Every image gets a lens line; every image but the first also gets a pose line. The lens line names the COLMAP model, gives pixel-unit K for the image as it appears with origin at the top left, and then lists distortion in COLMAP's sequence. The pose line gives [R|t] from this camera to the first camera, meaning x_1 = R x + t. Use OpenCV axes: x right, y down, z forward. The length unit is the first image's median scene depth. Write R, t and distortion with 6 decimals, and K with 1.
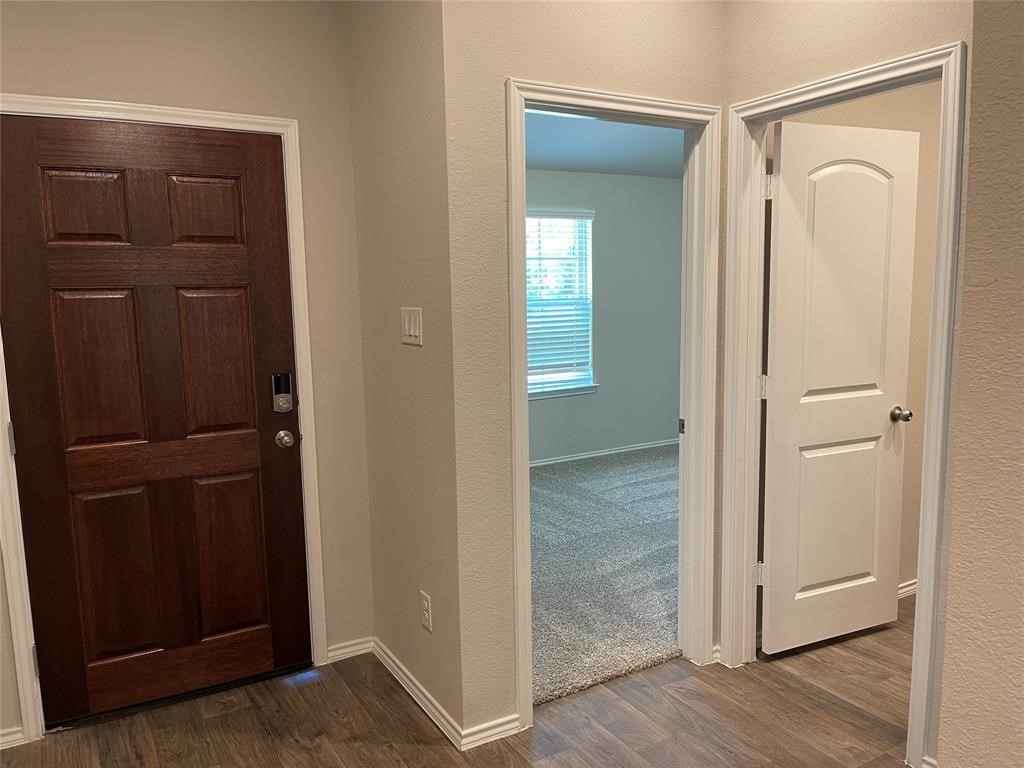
lens RADIAL K [[773.0, 0, 502.6], [0, 773.0, 389.7], [0, 0, 1]] dist [0.060167, -0.079379]
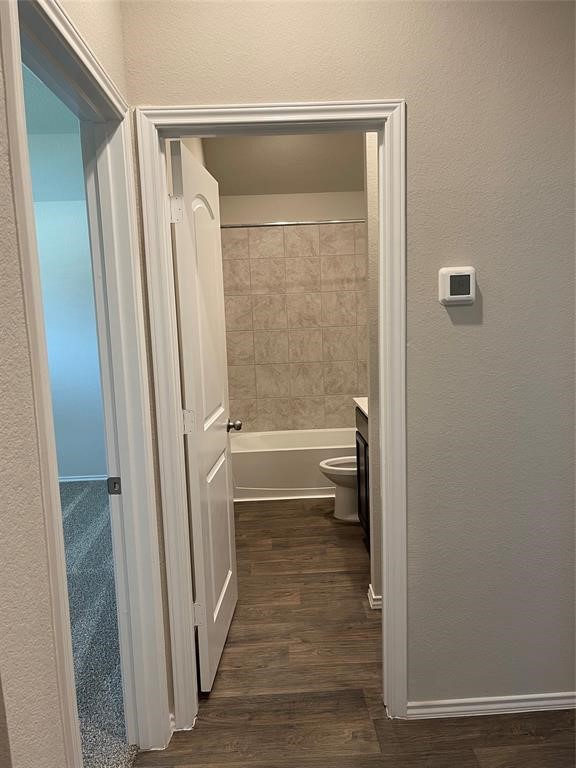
lens RADIAL K [[579.7, 0, 285.9], [0, 579.7, 384.8], [0, 0, 1]] dist [0.060167, -0.079379]
pose [[0.472553, -0.116887, 0.873516, -0.215350], [0.141378, 0.988383, 0.055775, -0.069375], [-0.869888, 0.097139, 0.483589, 0.536487]]
